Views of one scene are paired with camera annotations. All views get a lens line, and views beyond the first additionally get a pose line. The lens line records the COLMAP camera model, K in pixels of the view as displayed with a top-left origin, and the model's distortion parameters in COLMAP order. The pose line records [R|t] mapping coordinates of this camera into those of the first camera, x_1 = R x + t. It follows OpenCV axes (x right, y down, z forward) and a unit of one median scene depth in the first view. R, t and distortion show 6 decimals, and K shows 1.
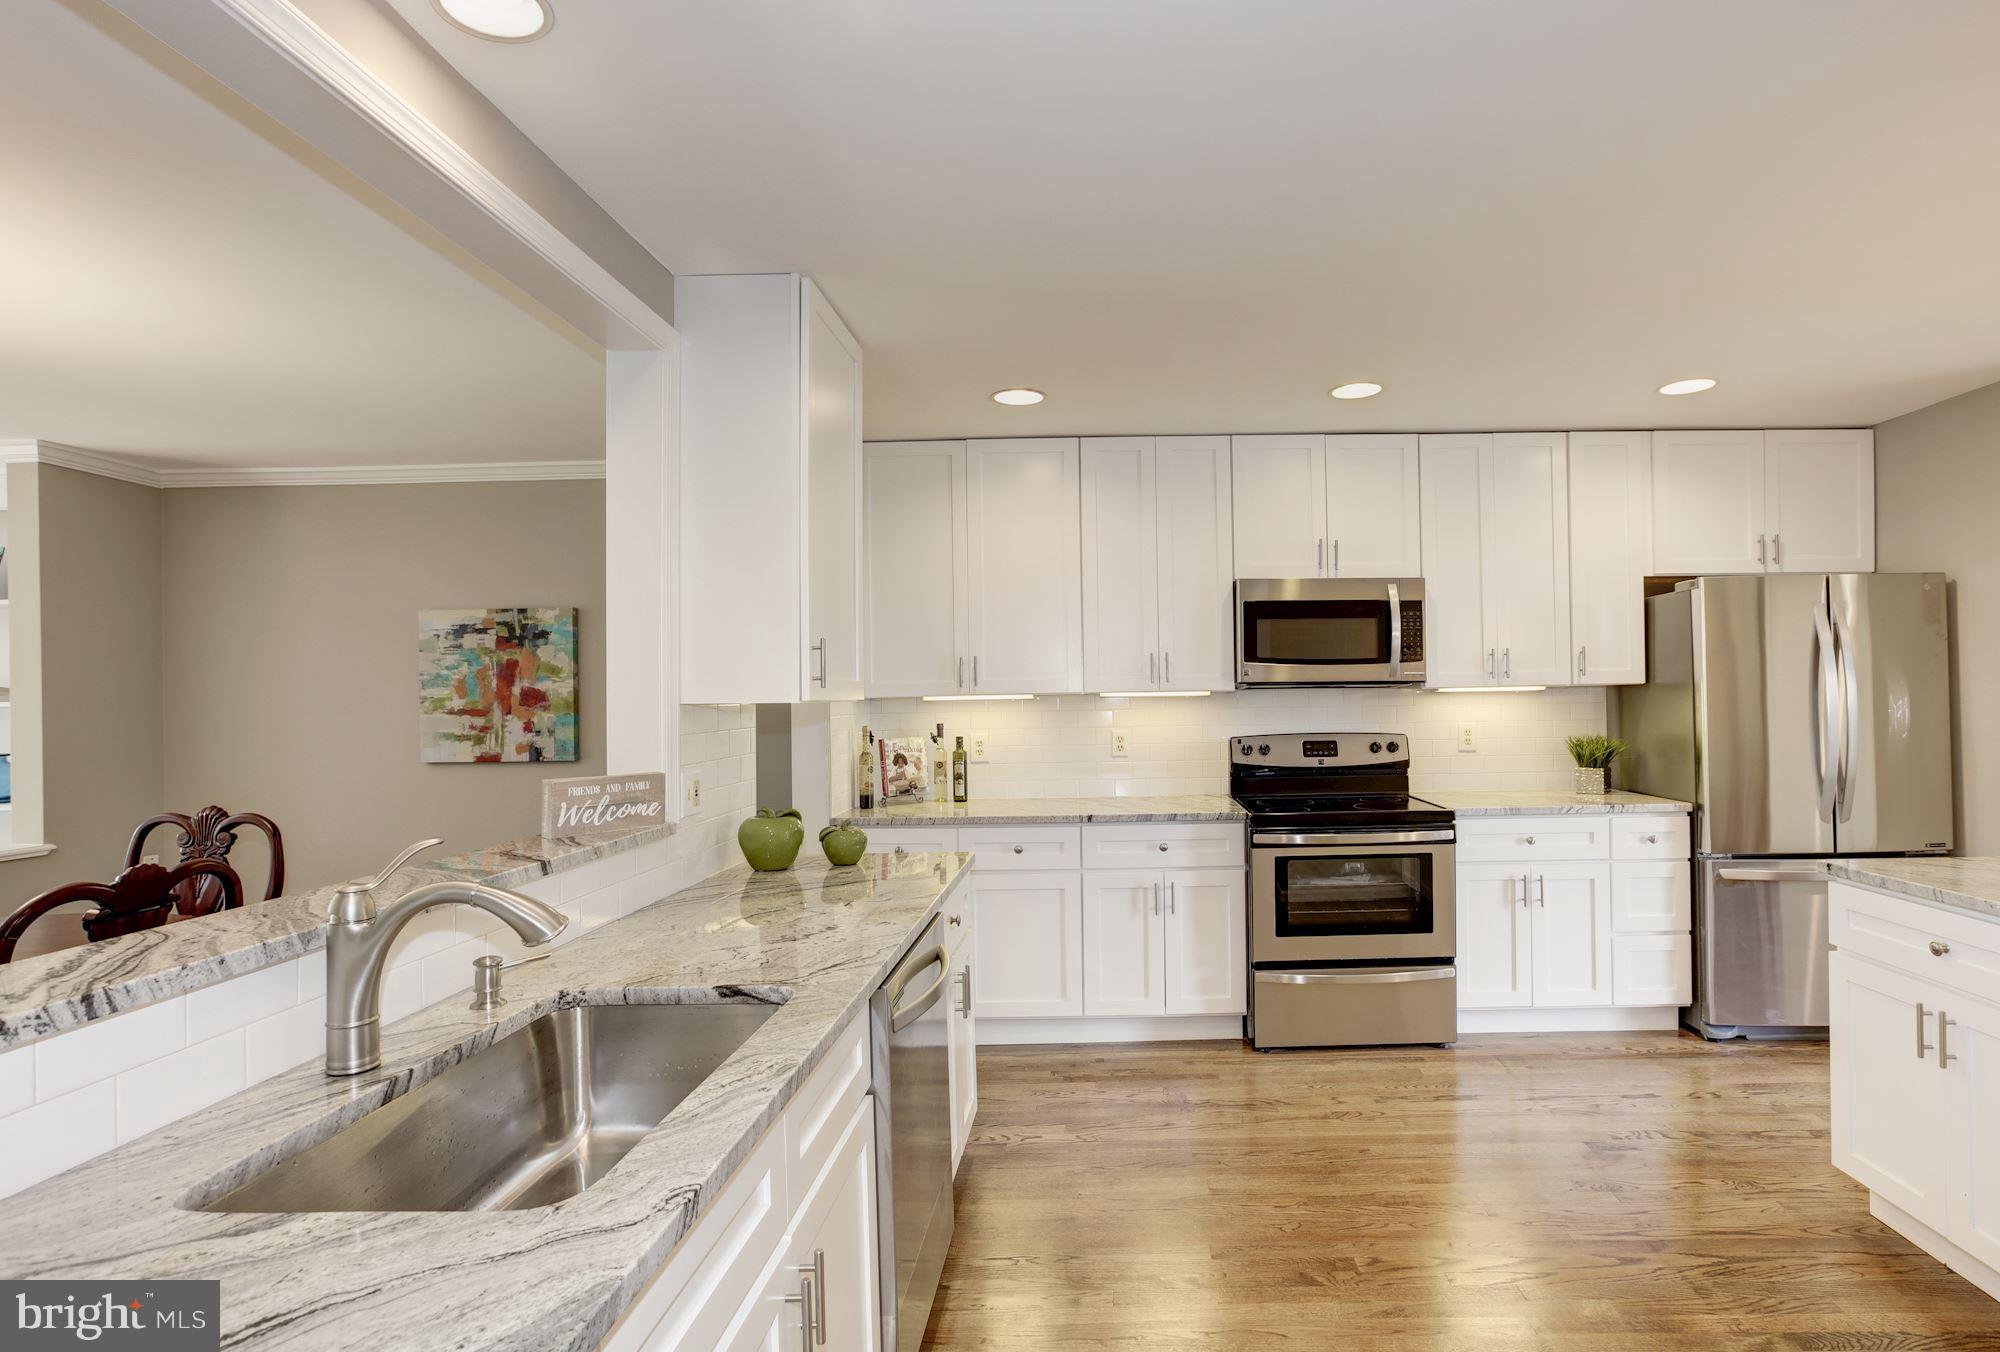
lens RADIAL K [[1025.3, 0, 1122.2], [0, 1025.3, 699.7], [0, 0, 1]] dist [-0.028604, 0.008815]
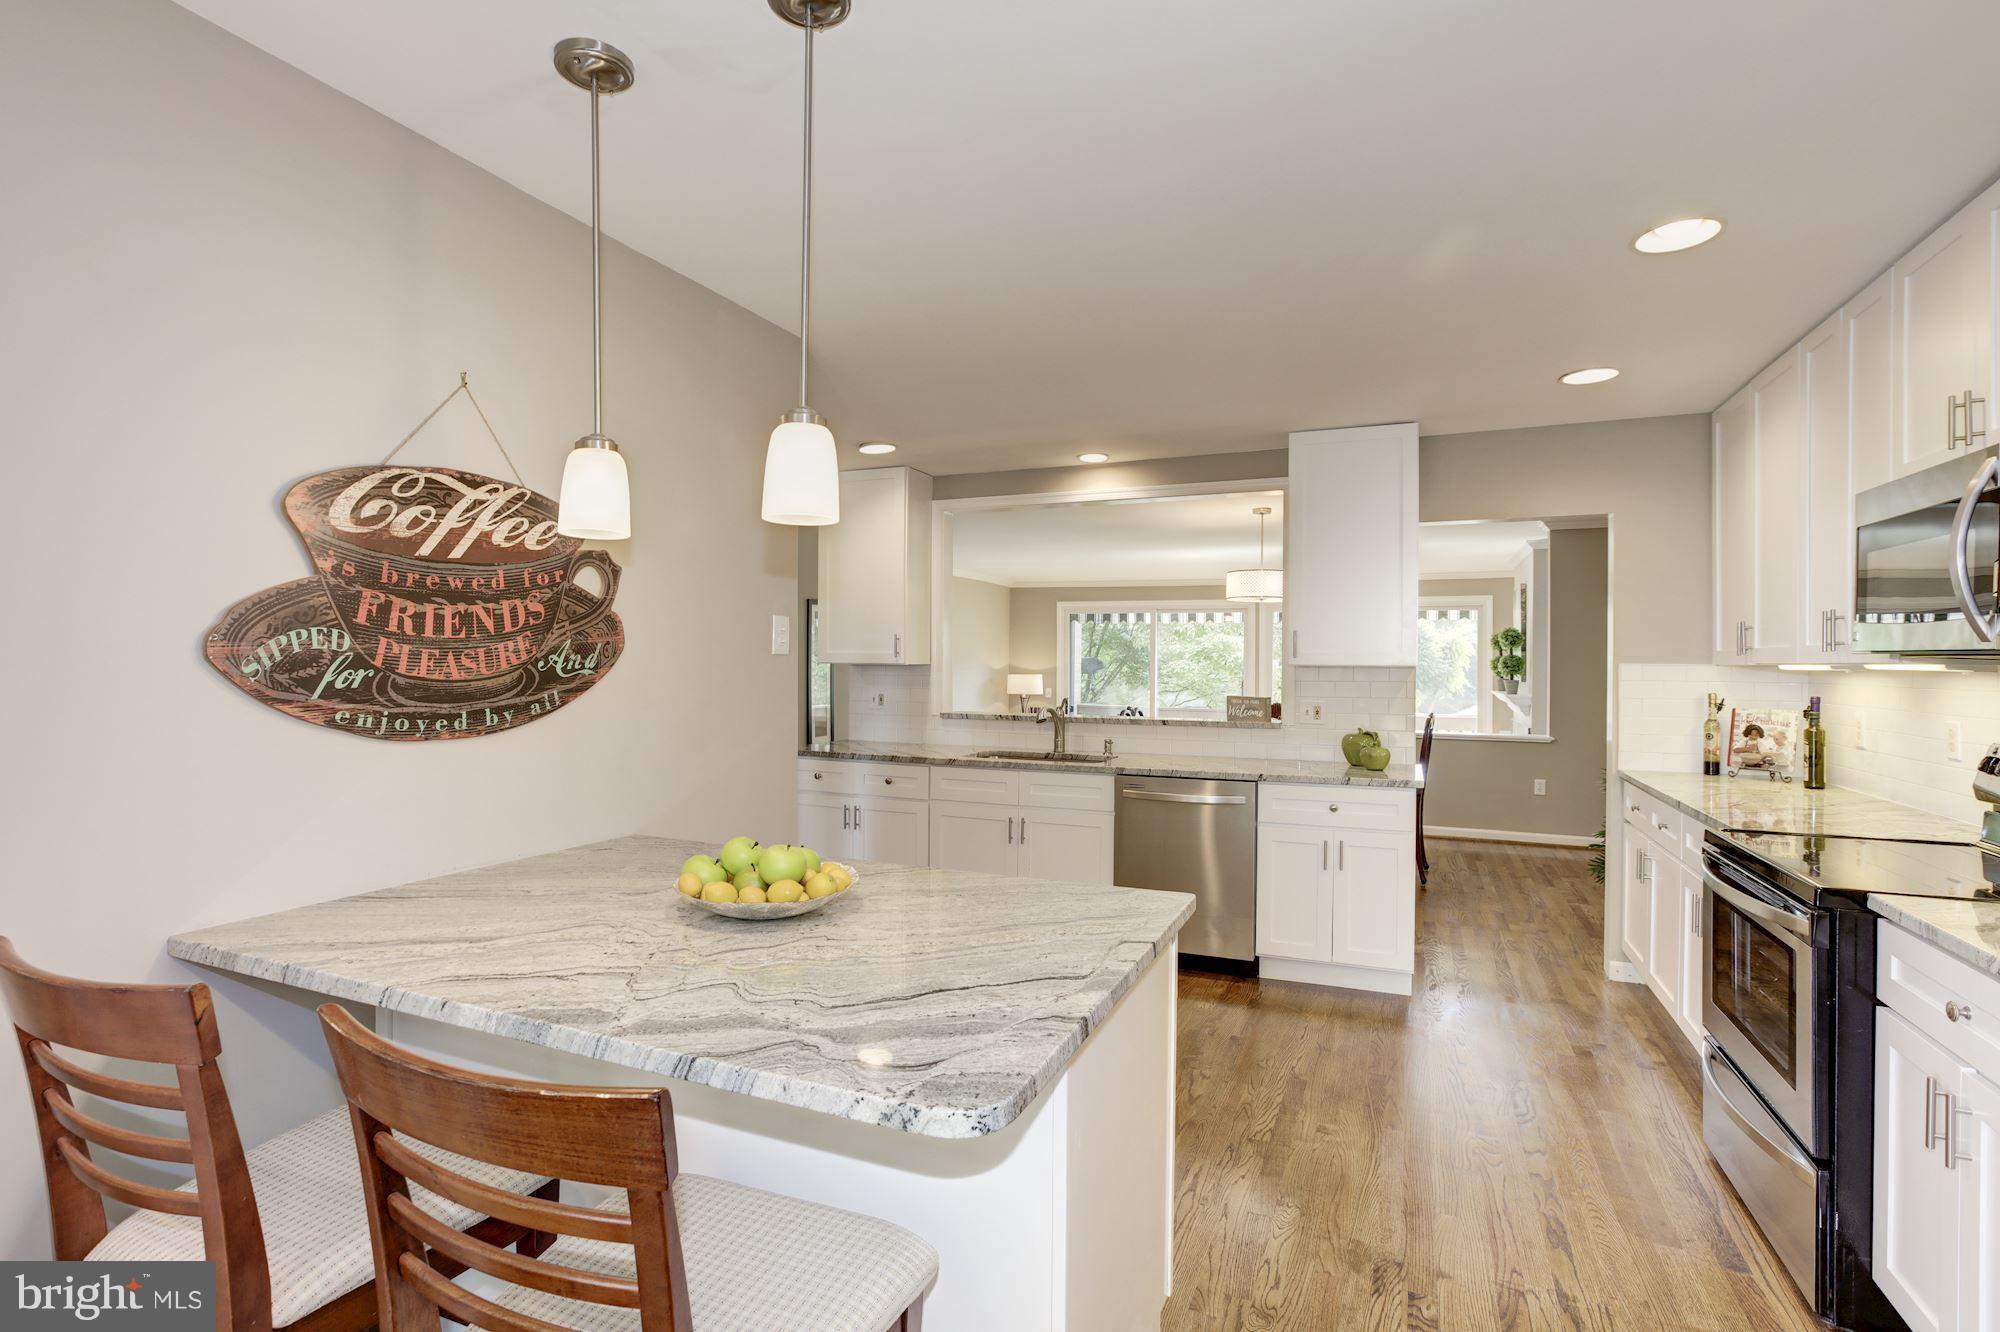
lens RADIAL K [[963.6, 0, 1014.0], [0, 963.6, 664.9], [0, 0, 1]] dist [-0.006738, 0.006915]
pose [[-0.374047, 0.019380, -0.927207, 0.866178], [0.002632, 0.999800, 0.019836, -0.021301], [0.927406, 0.004979, -0.374023, 0.723634]]
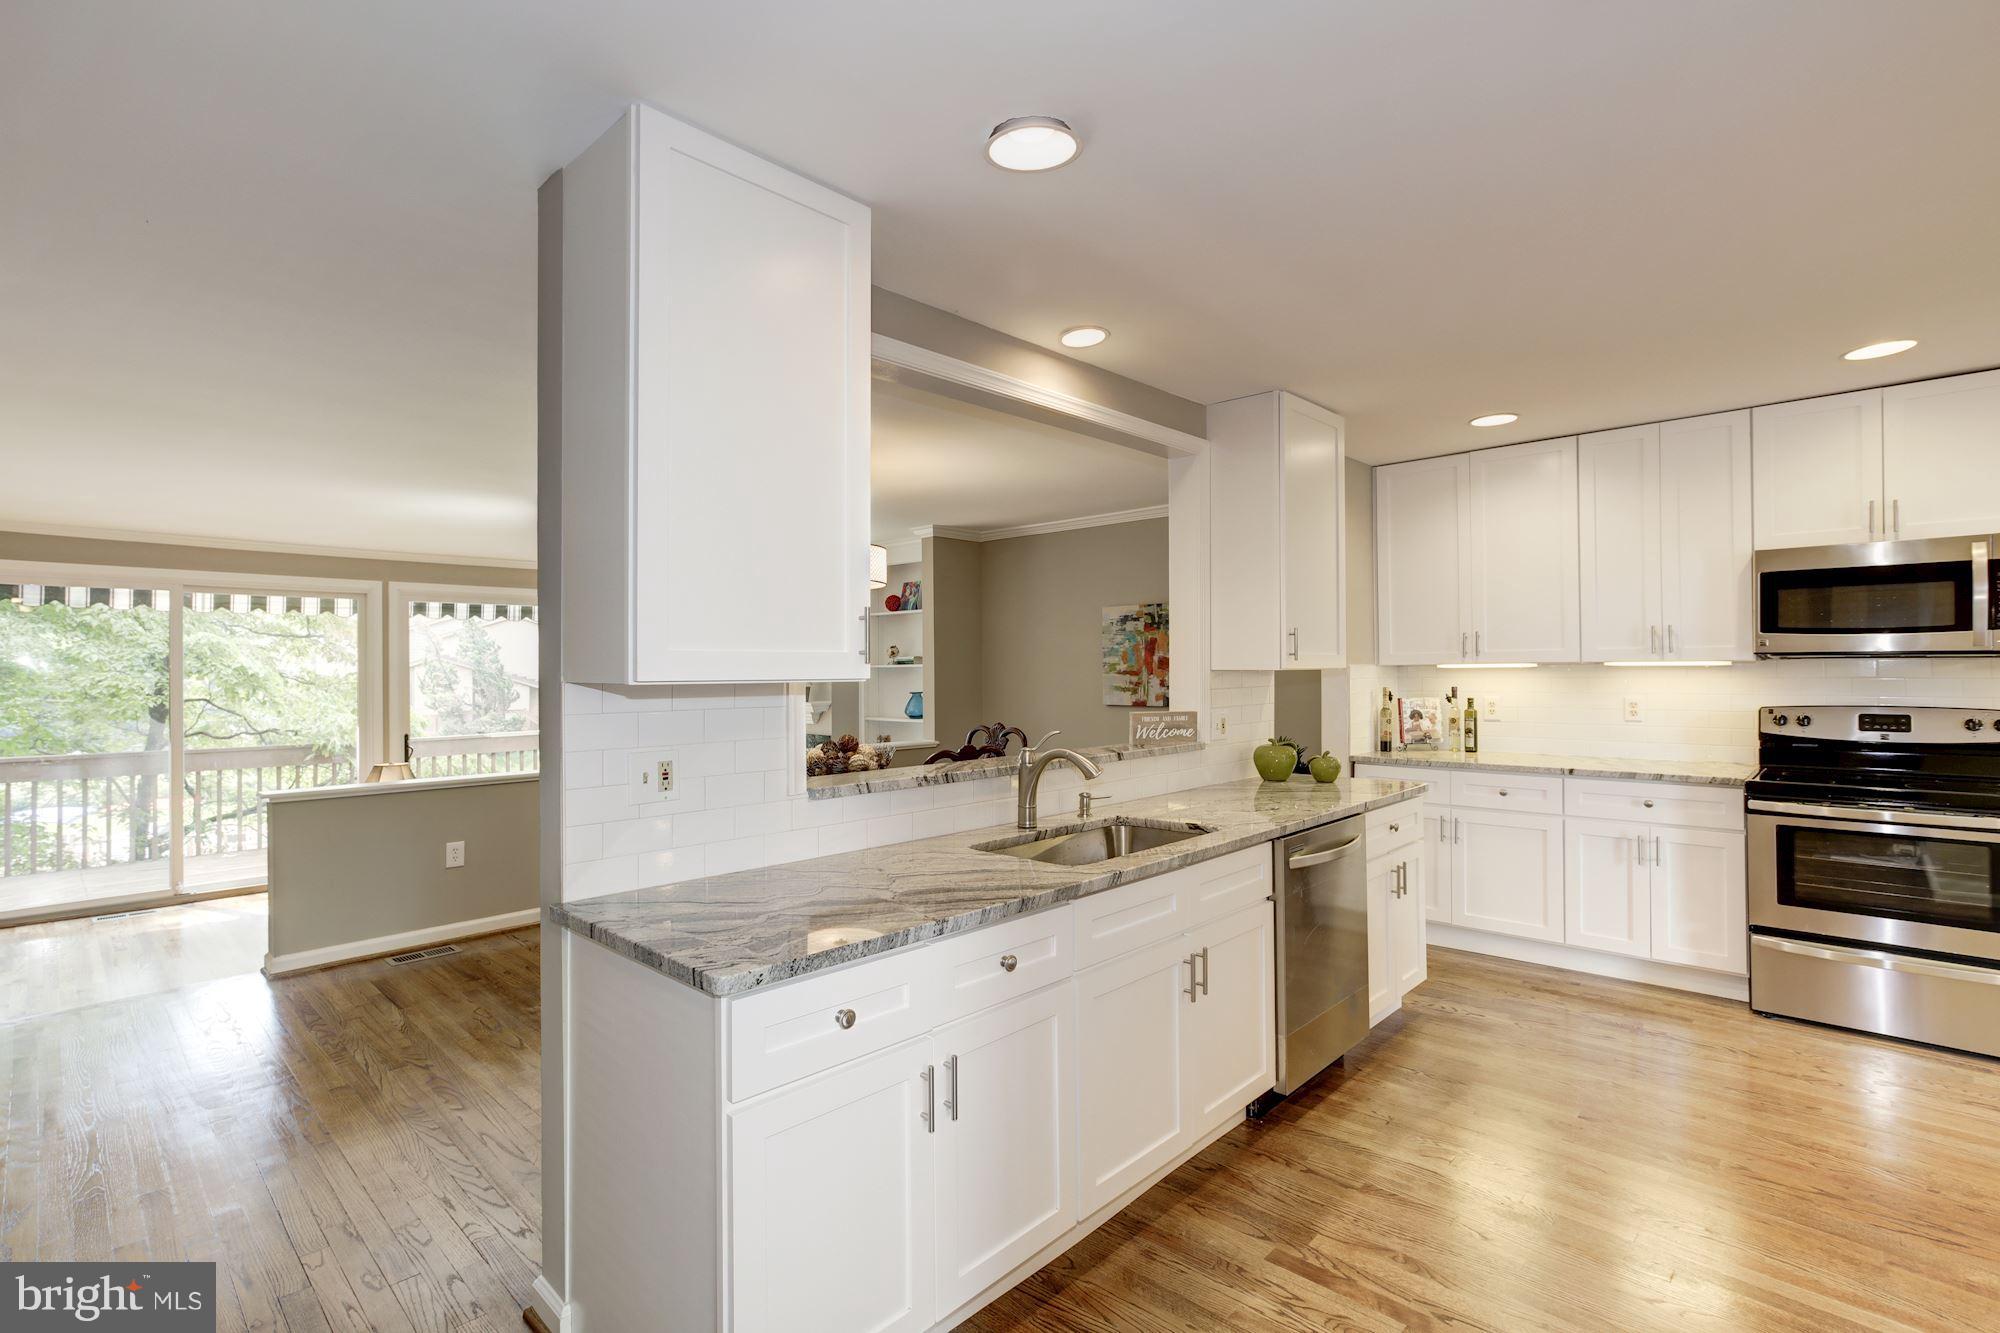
lens RADIAL K [[963.6, 0, 998.1], [0, 963.6, 657.4], [0, 0, 1]] dist [-0.006738, 0.006915]
pose [[0.728337, 0.001203, -0.685218, 0.221272], [-0.004094, 0.999988, -0.002597, -0.006423], [0.685206, 0.004697, 0.728334, -0.207944]]
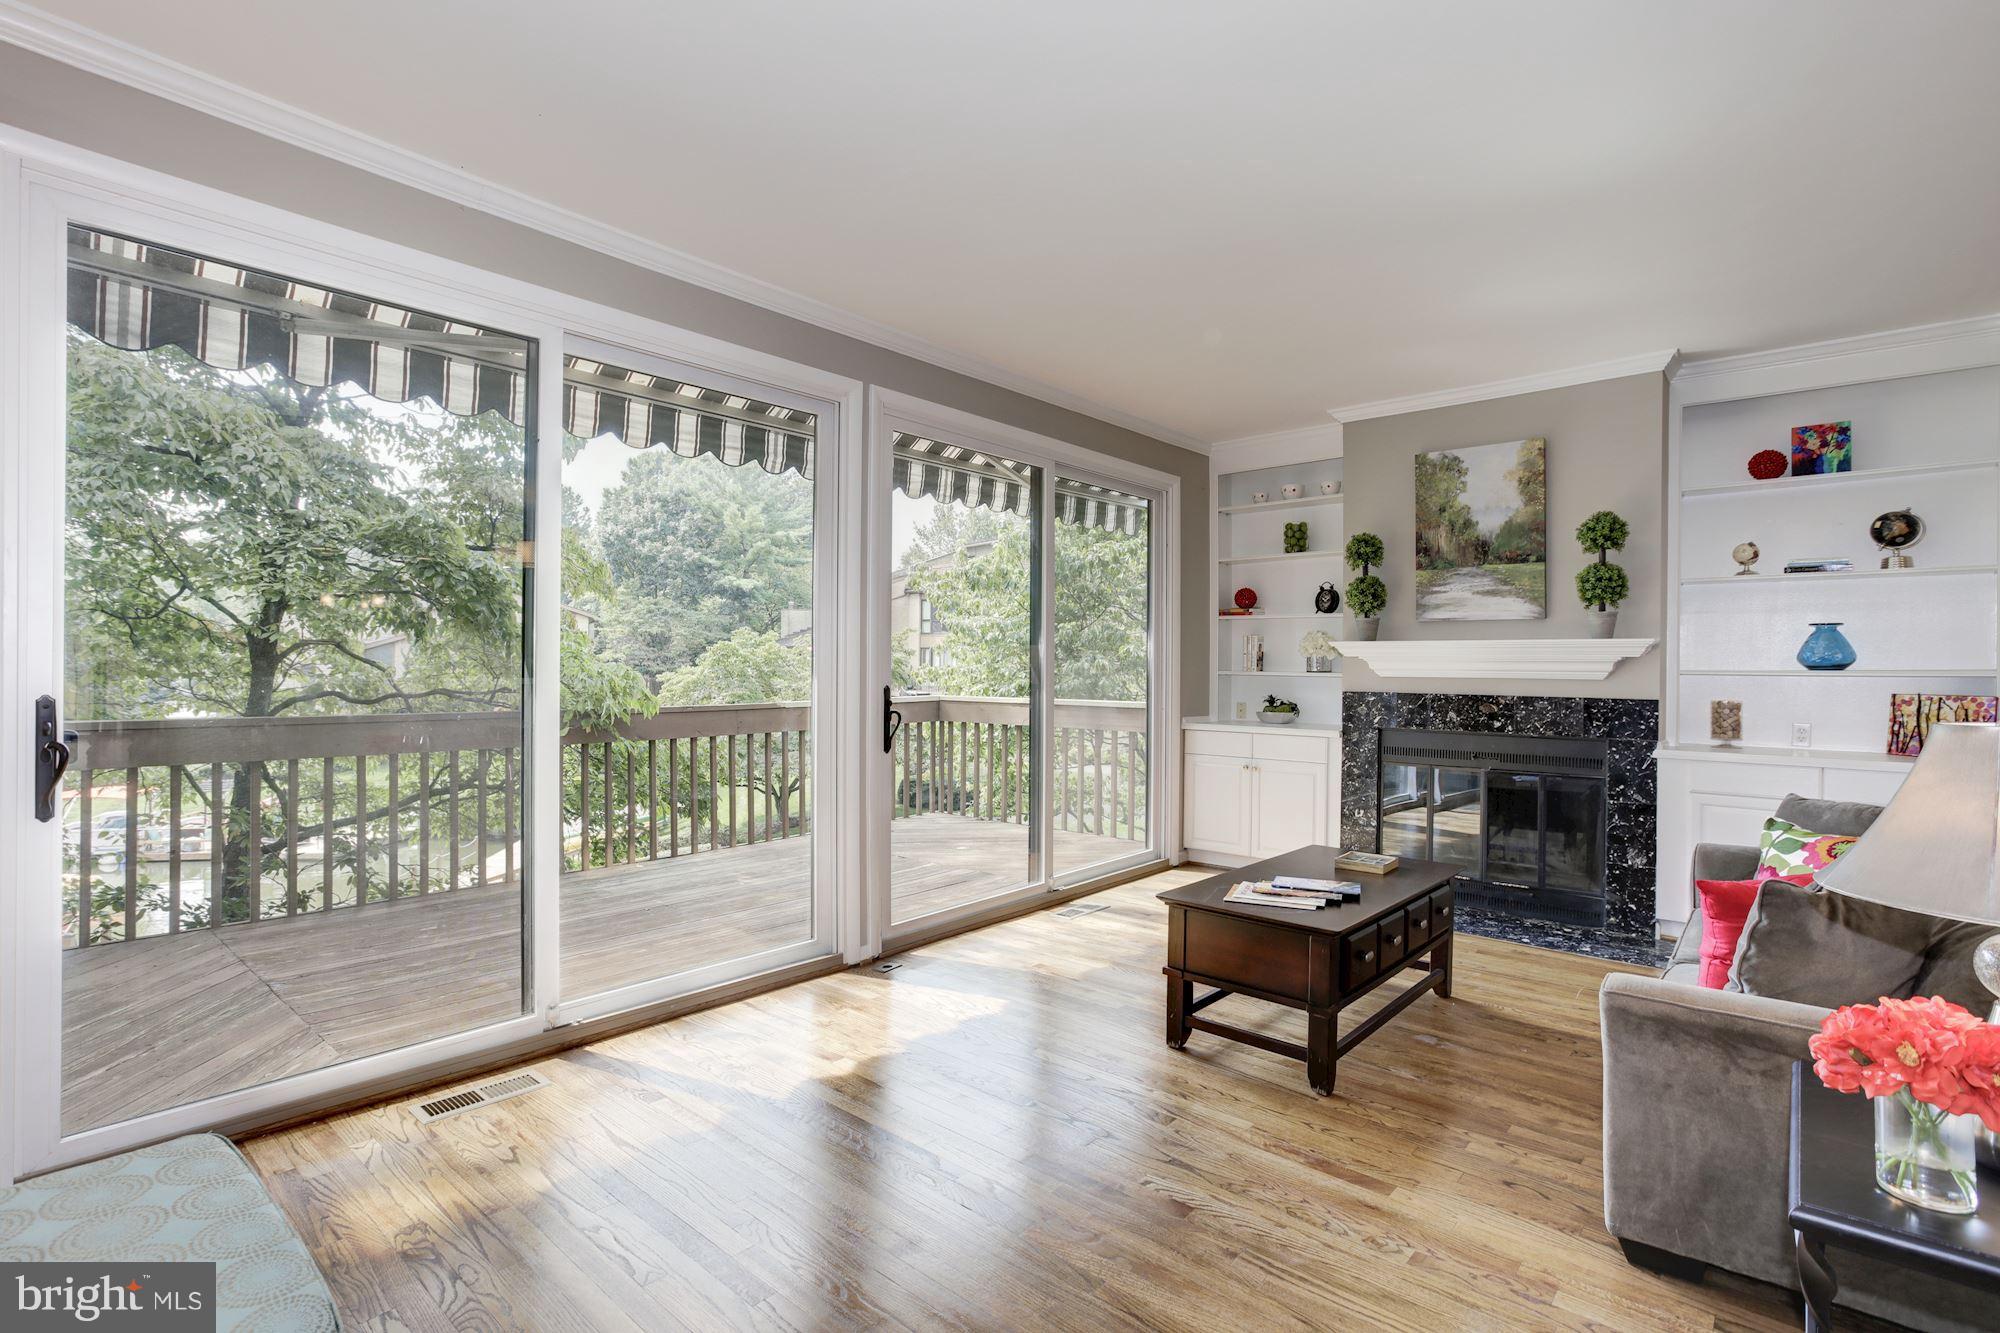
lens RADIAL K [[963.6, 0, 1007.0], [0, 963.6, 657.0], [0, 0, 1]] dist [-0.006738, 0.006915]
pose [[0.771501, 0.017594, -0.635985, -1.188890], [-0.022164, 0.999754, 0.000770, 0.111256], [0.635842, 0.013502, 0.771701, -0.312504]]
